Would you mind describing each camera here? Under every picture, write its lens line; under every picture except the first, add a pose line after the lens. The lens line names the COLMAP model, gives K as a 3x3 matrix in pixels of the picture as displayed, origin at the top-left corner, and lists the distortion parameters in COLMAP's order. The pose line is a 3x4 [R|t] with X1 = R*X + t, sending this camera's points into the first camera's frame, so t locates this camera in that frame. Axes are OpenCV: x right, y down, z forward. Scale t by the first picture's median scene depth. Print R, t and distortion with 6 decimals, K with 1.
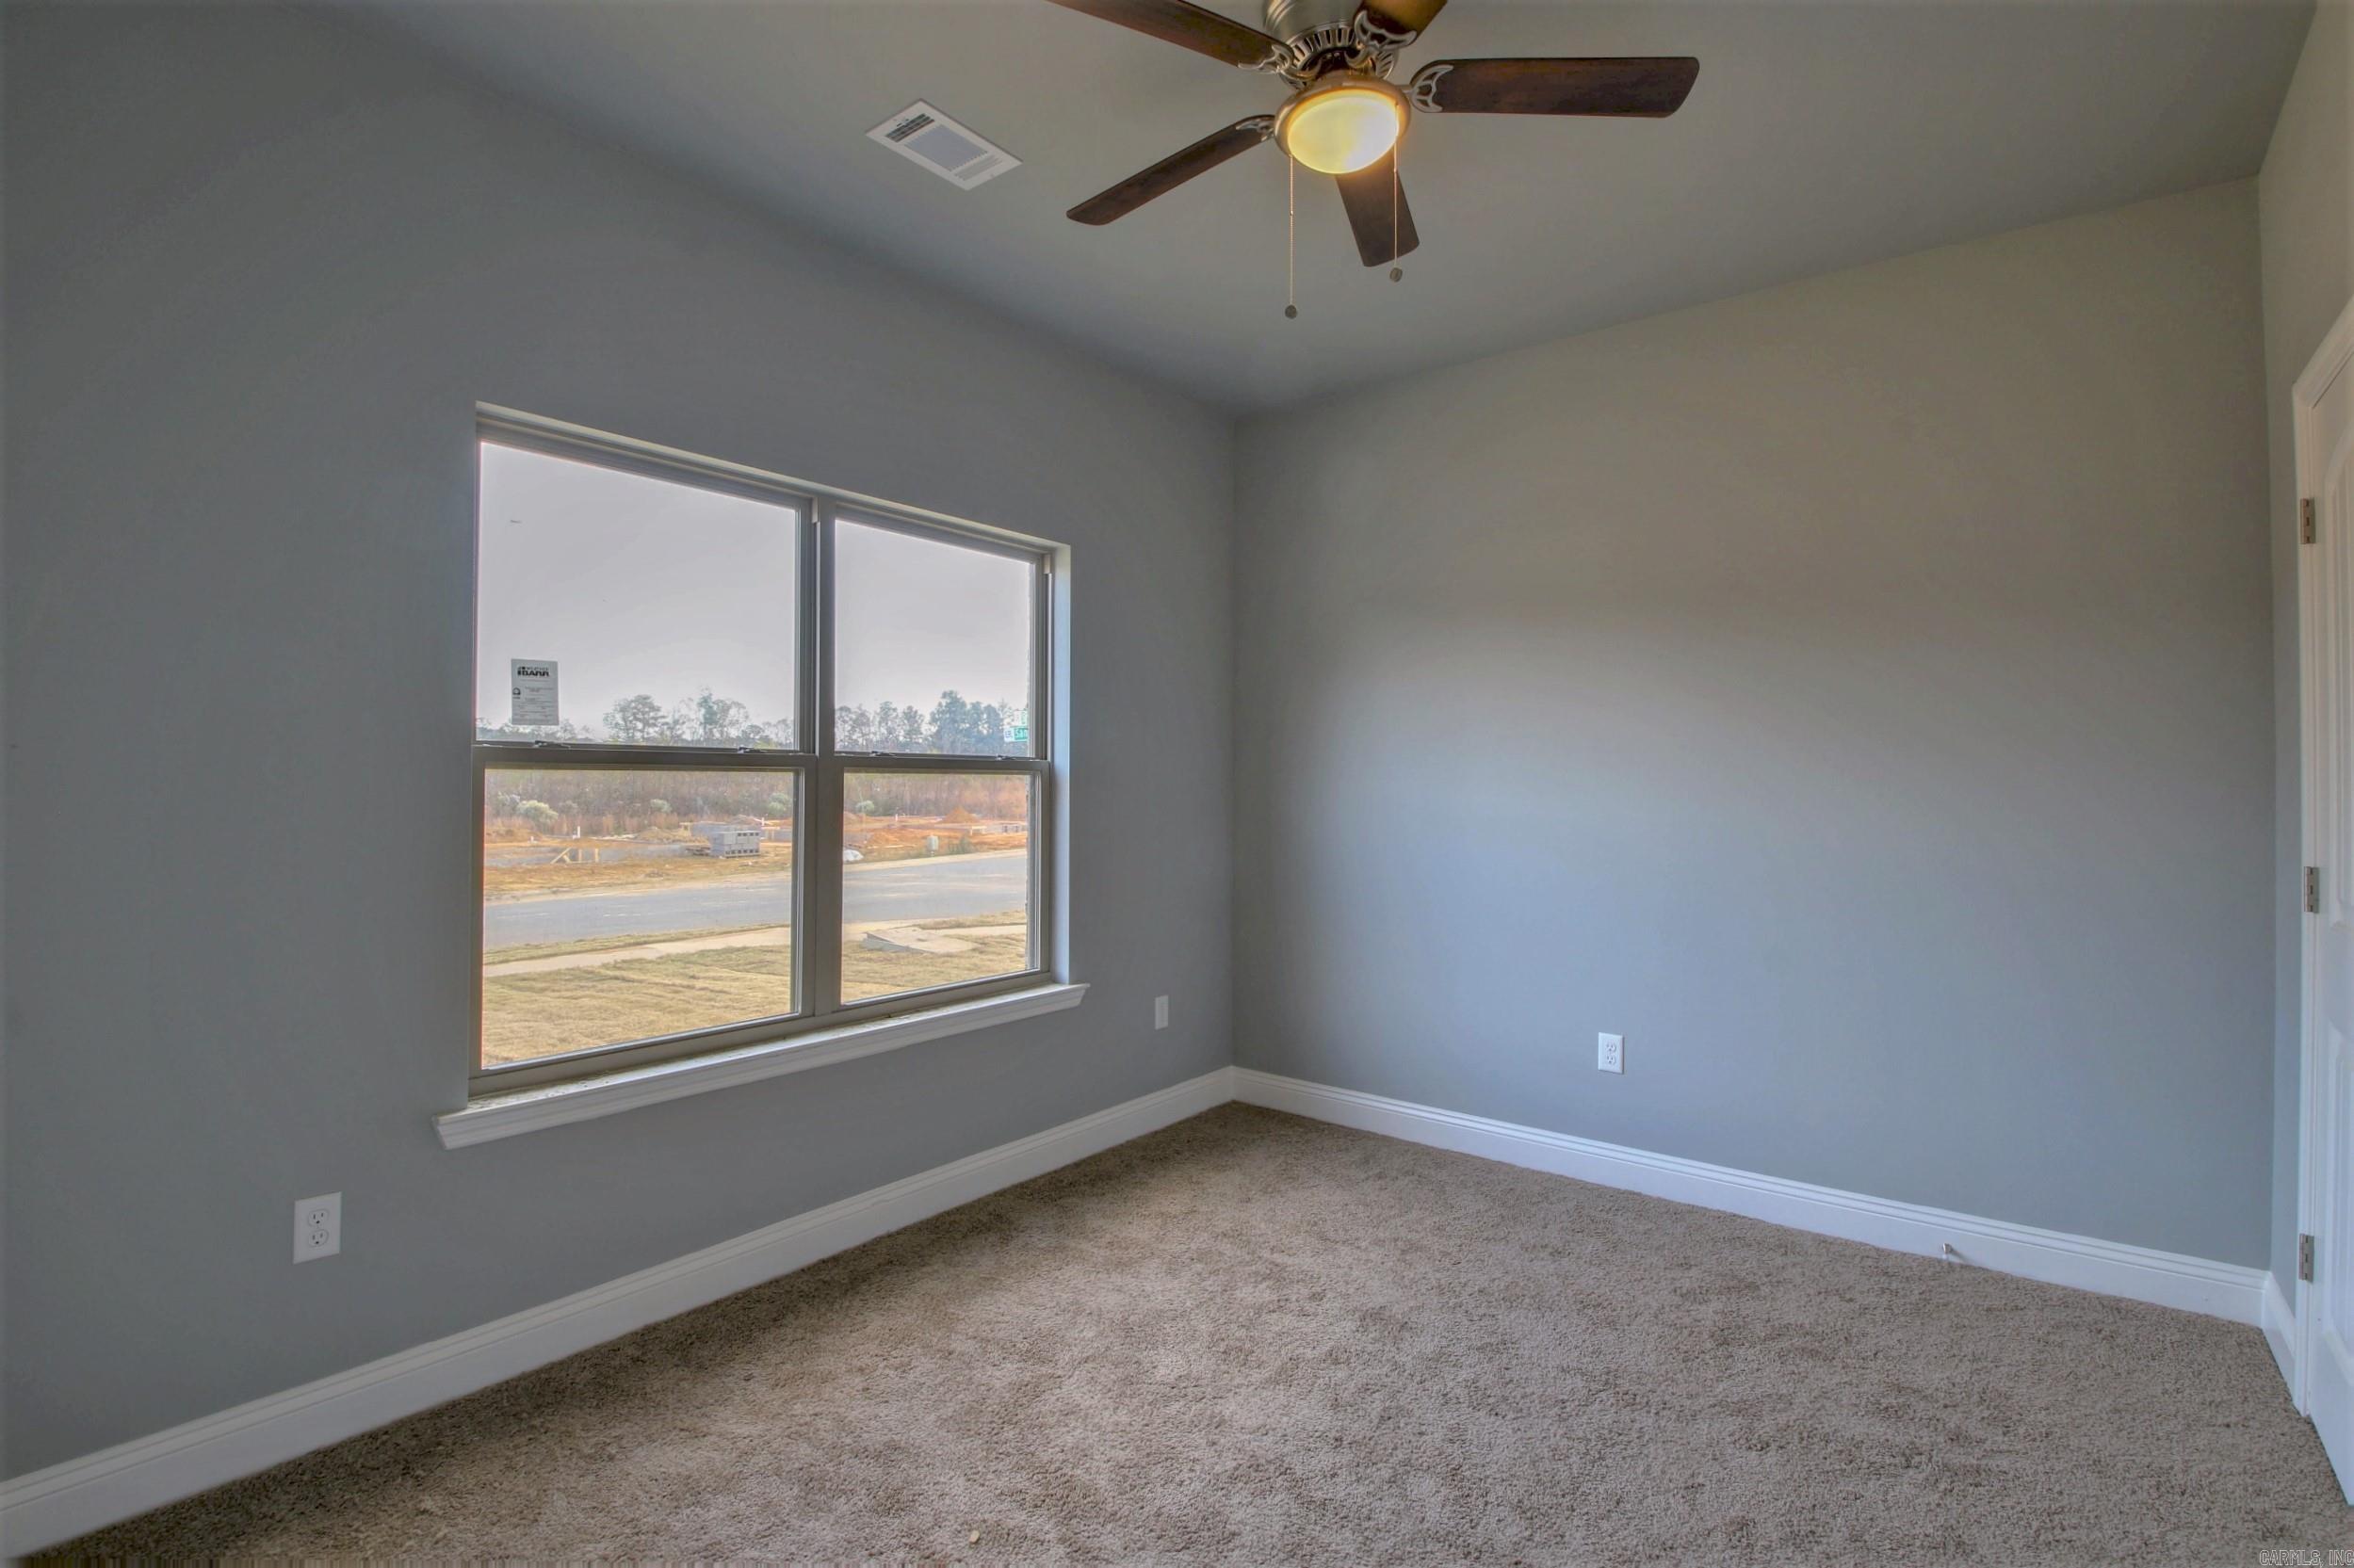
lens RADIAL K [[1117.0, 0, 1180.9], [0, 1117.0, 774.4], [0, 0, 1]] dist [0.036605, -0.041373]
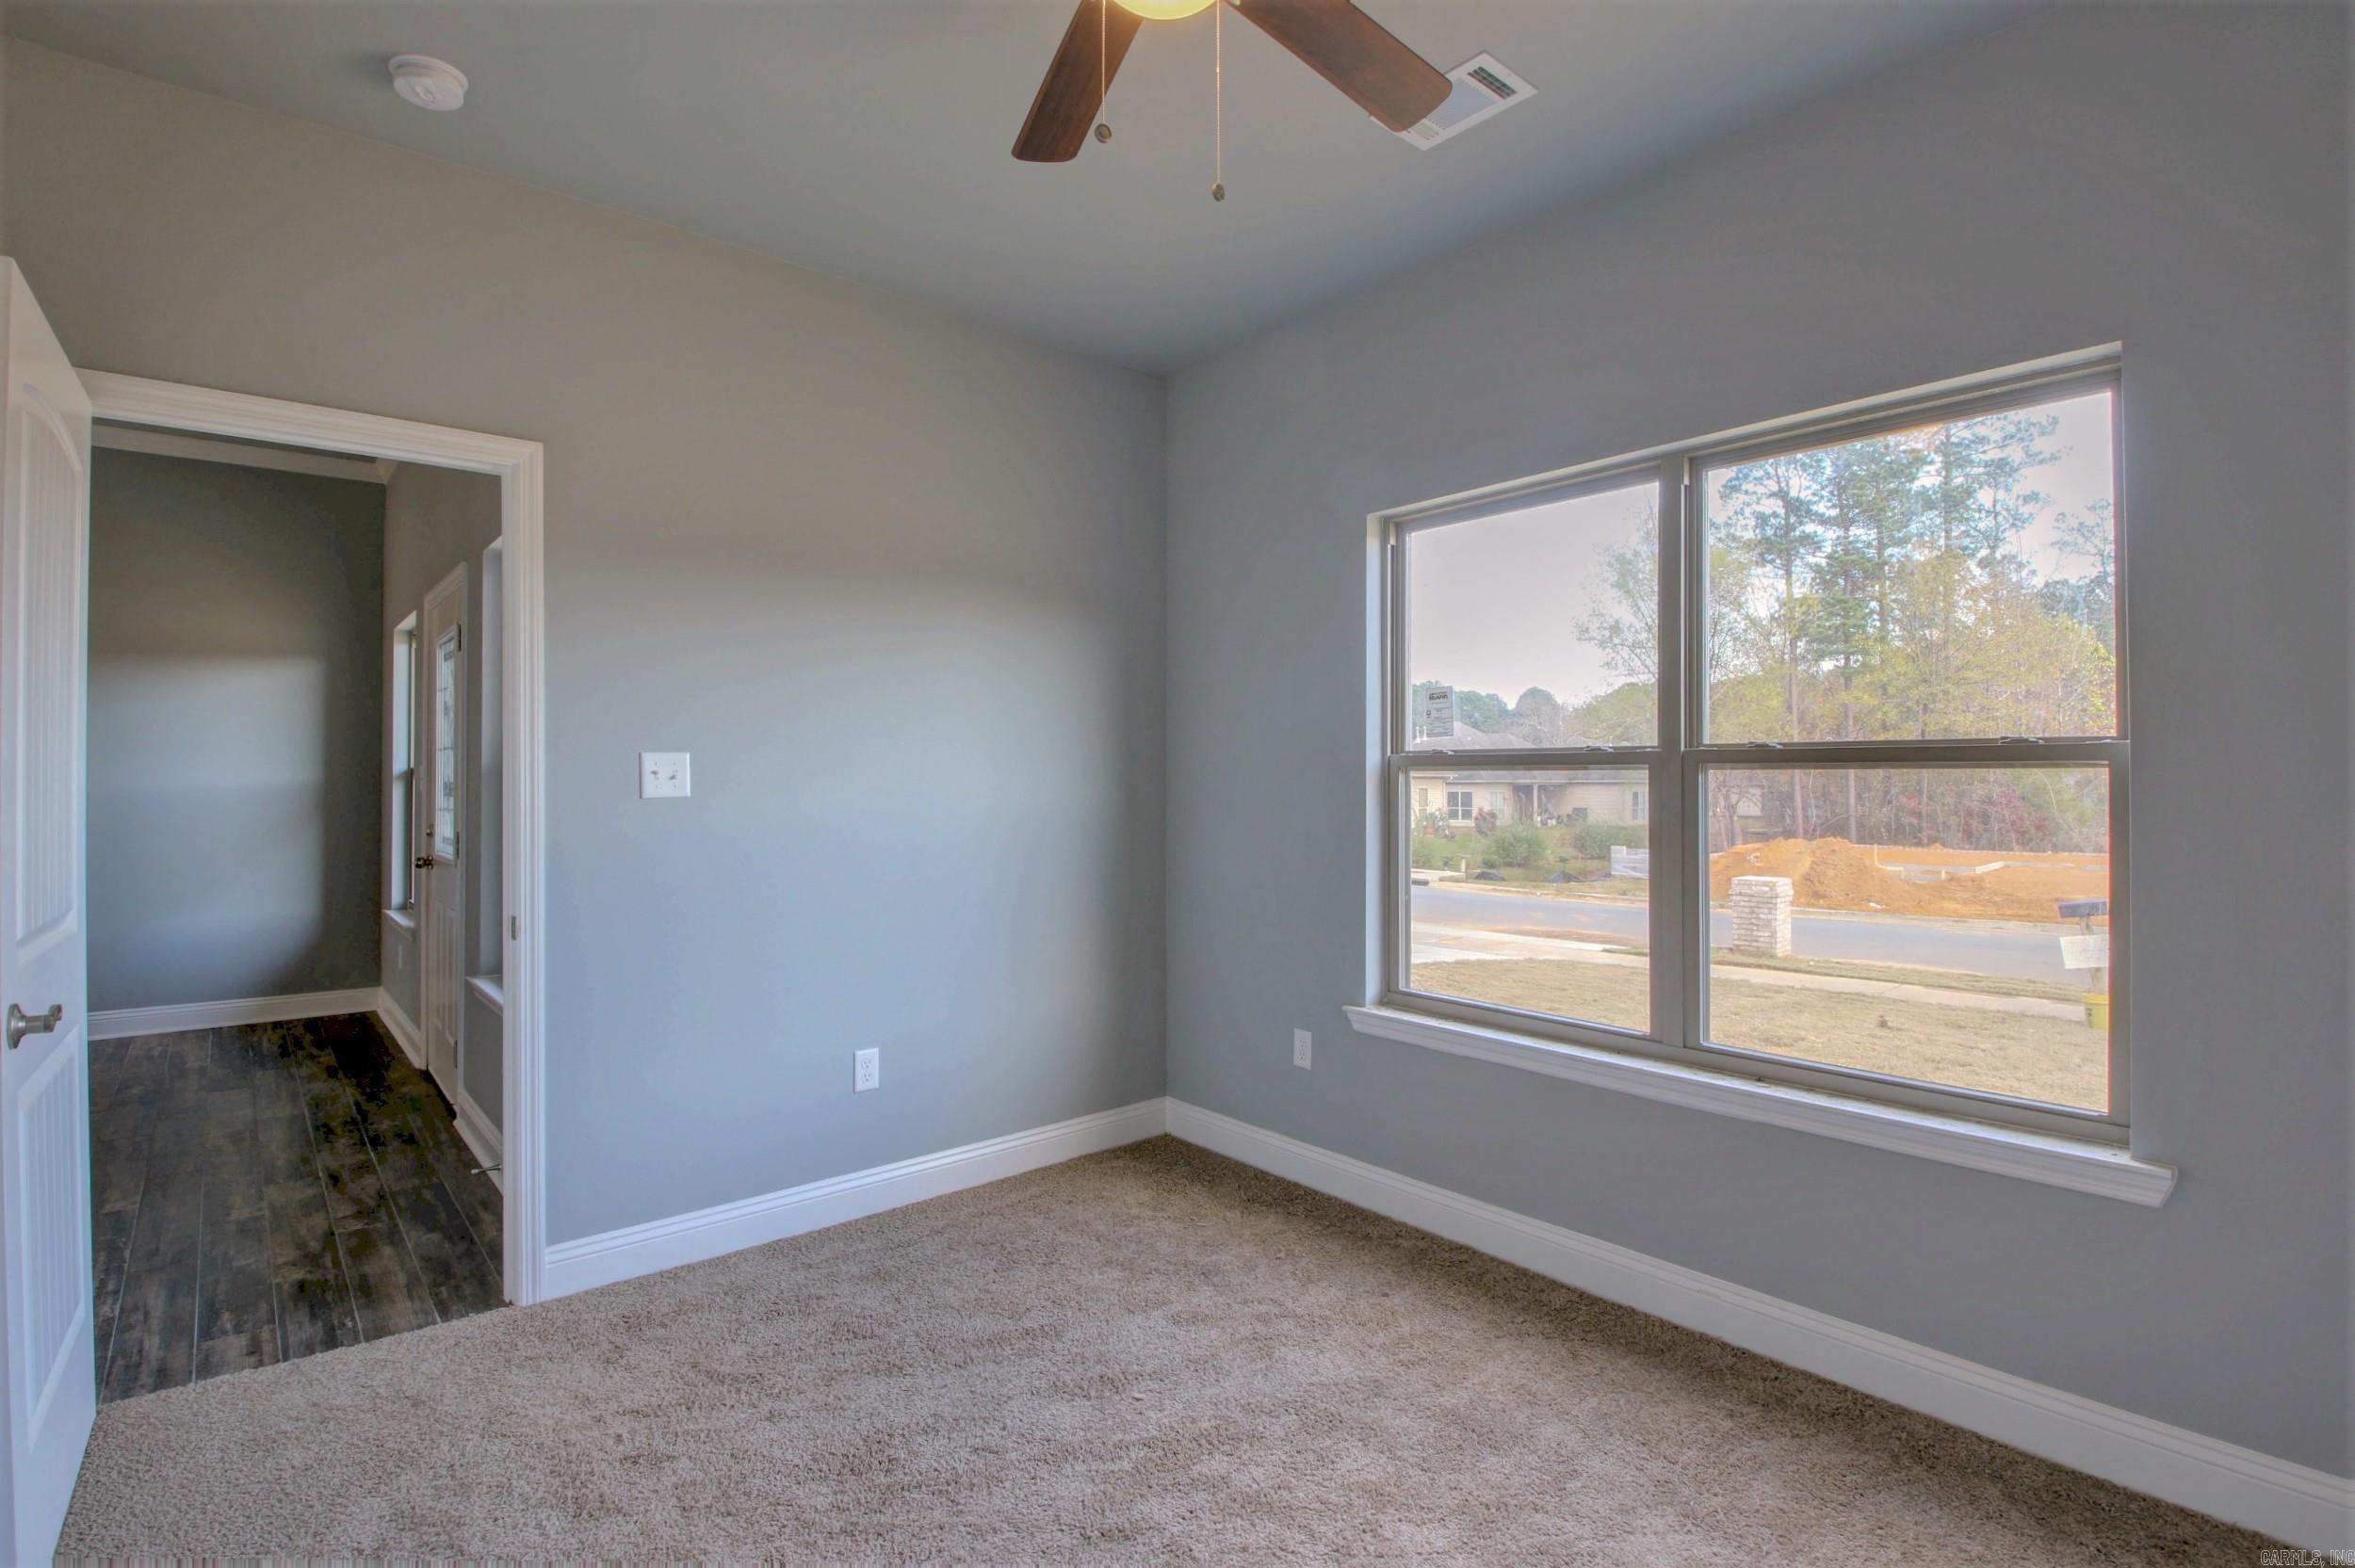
lens RADIAL K [[1117.5, 0, 1181.4], [0, 1117.5, 774.4], [0, 0, 1]] dist [0.036605, -0.041373]
pose [[-0.192429, -0.006292, -0.981291, 0.624984], [0.006682, 0.999948, -0.007722, 0.006027], [0.981288, -0.008043, -0.192377, 0.797239]]
